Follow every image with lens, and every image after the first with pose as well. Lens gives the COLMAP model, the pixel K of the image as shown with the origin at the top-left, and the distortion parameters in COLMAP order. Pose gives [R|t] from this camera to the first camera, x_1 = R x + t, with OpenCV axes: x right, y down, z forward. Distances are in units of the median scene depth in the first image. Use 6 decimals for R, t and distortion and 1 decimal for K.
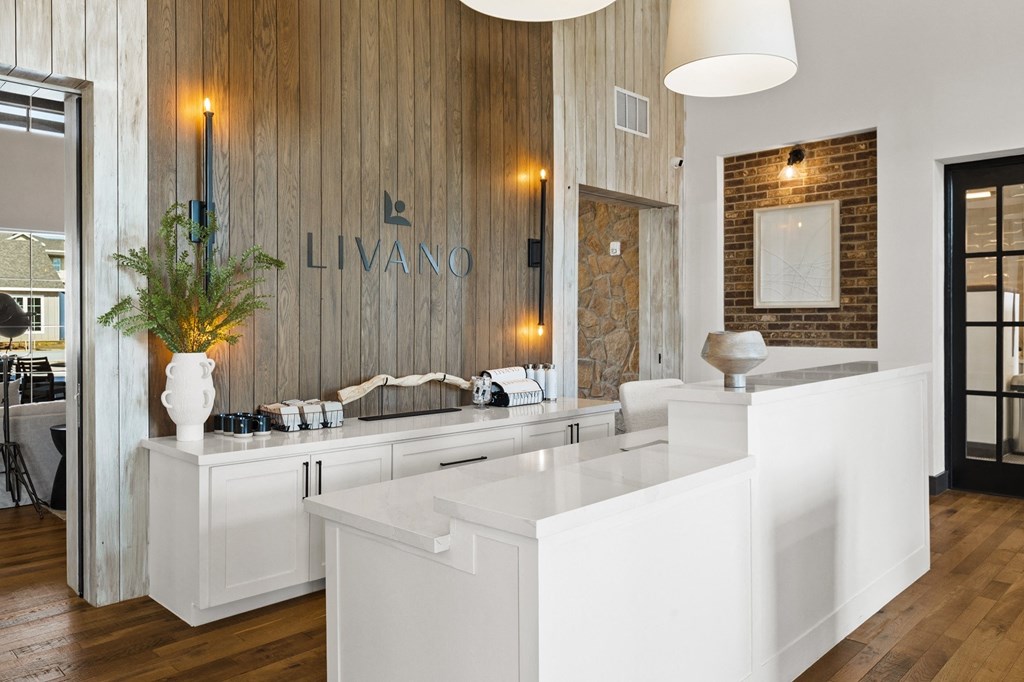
lens RADIAL K [[739.2, 0, 512.0], [0, 739.2, 341.0], [0, 0, 1]] dist [0.001956, 0.000557]
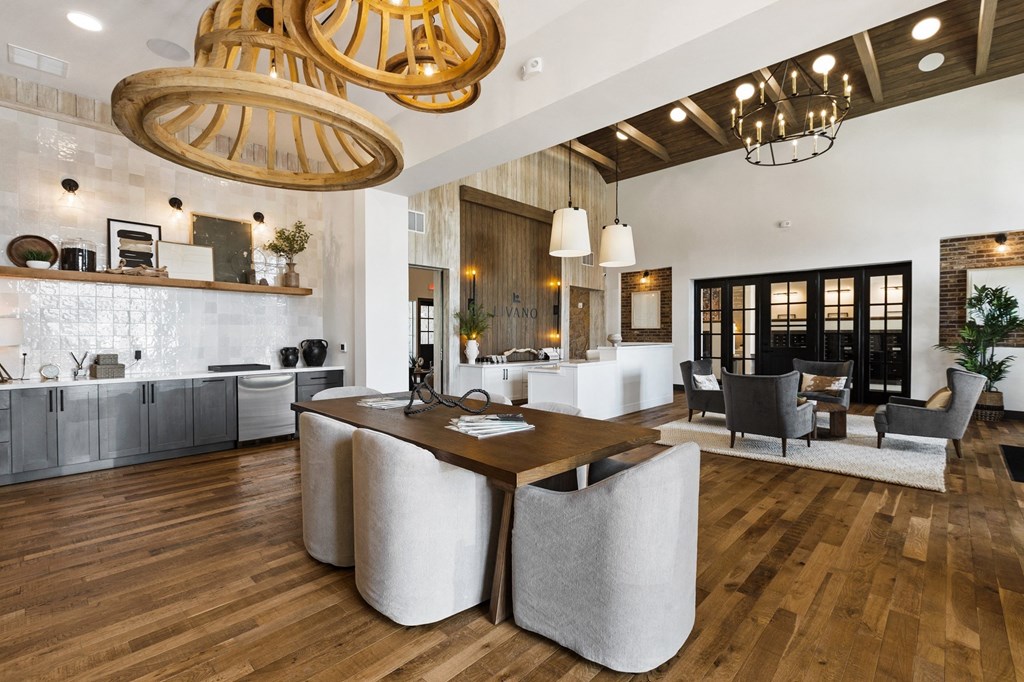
lens RADIAL K [[458.8, 0, 512.0], [0, 458.8, 341.0], [0, 0, 1]] dist [-0.000868, -0.000090]
pose [[0.999857, 0.002737, 0.016712, -0.177107], [-0.002501, 0.999898, -0.014073, 0.033082], [-0.016749, 0.014029, 0.999761, -0.846029]]
